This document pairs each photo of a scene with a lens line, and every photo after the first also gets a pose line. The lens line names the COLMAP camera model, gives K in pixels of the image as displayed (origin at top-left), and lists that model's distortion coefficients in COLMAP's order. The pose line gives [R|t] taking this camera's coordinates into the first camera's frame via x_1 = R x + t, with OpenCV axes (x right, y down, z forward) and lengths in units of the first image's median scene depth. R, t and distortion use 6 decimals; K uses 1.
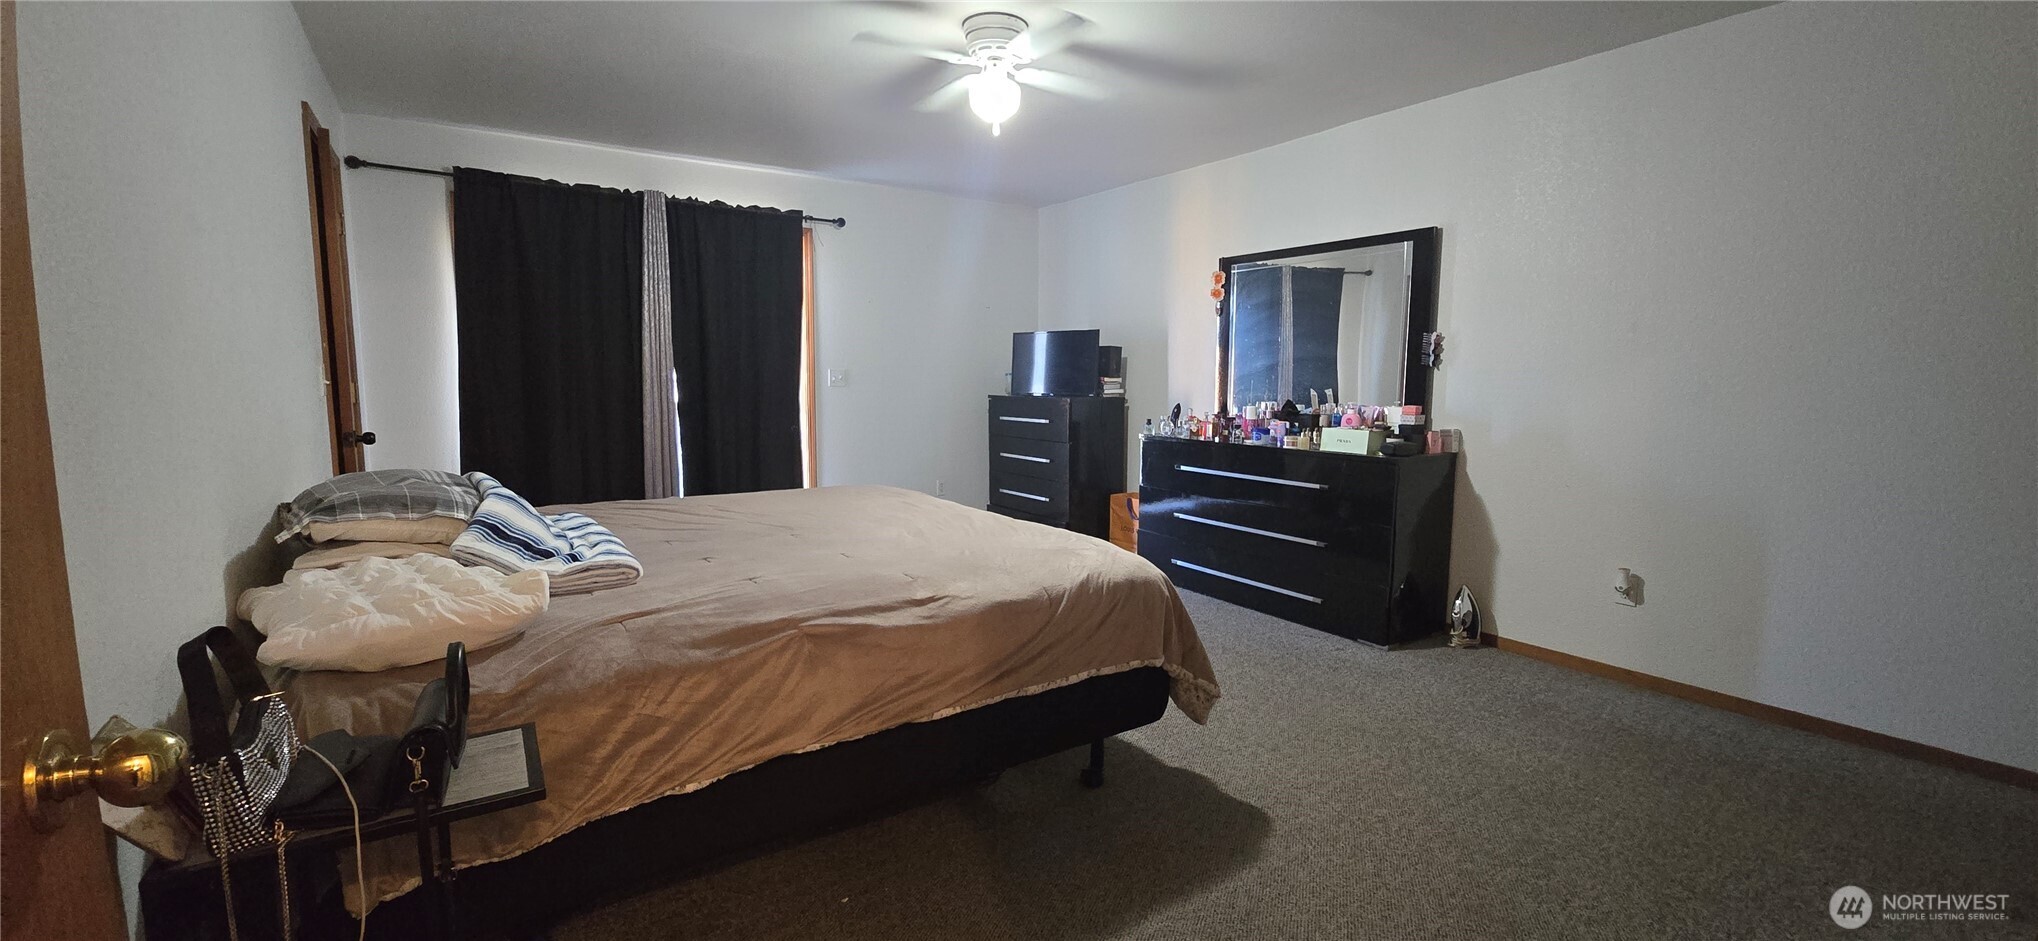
lens RADIAL K [[829.0, 0, 1021.9], [0, 829.0, 465.9], [0, 0, 1]] dist [0.000673, -0.000593]
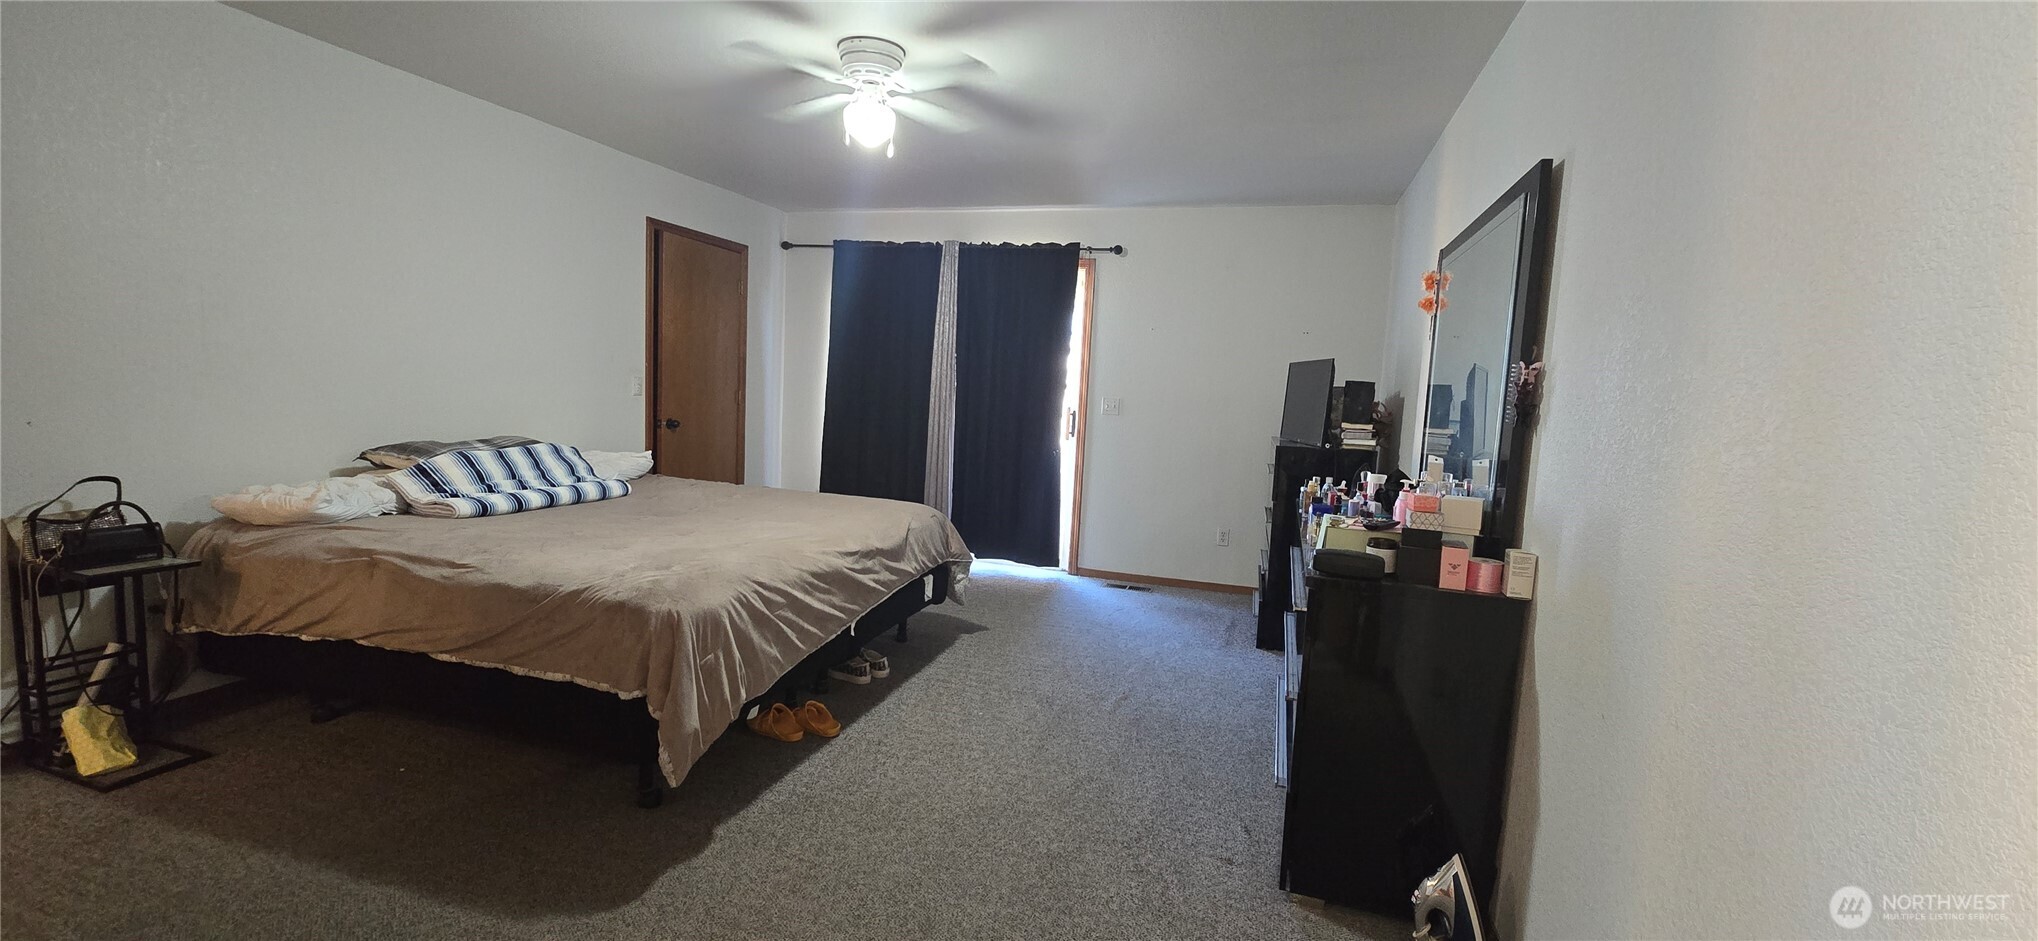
lens RADIAL K [[829.0, 0, 1021.9], [0, 829.0, 465.9], [0, 0, 1]] dist [0.000673, -0.000593]
pose [[0.629907, 0.102653, -0.769857, 1.024047], [-0.132834, 0.990861, 0.023435, -0.096086], [0.765227, 0.087501, 0.637786, 0.629124]]
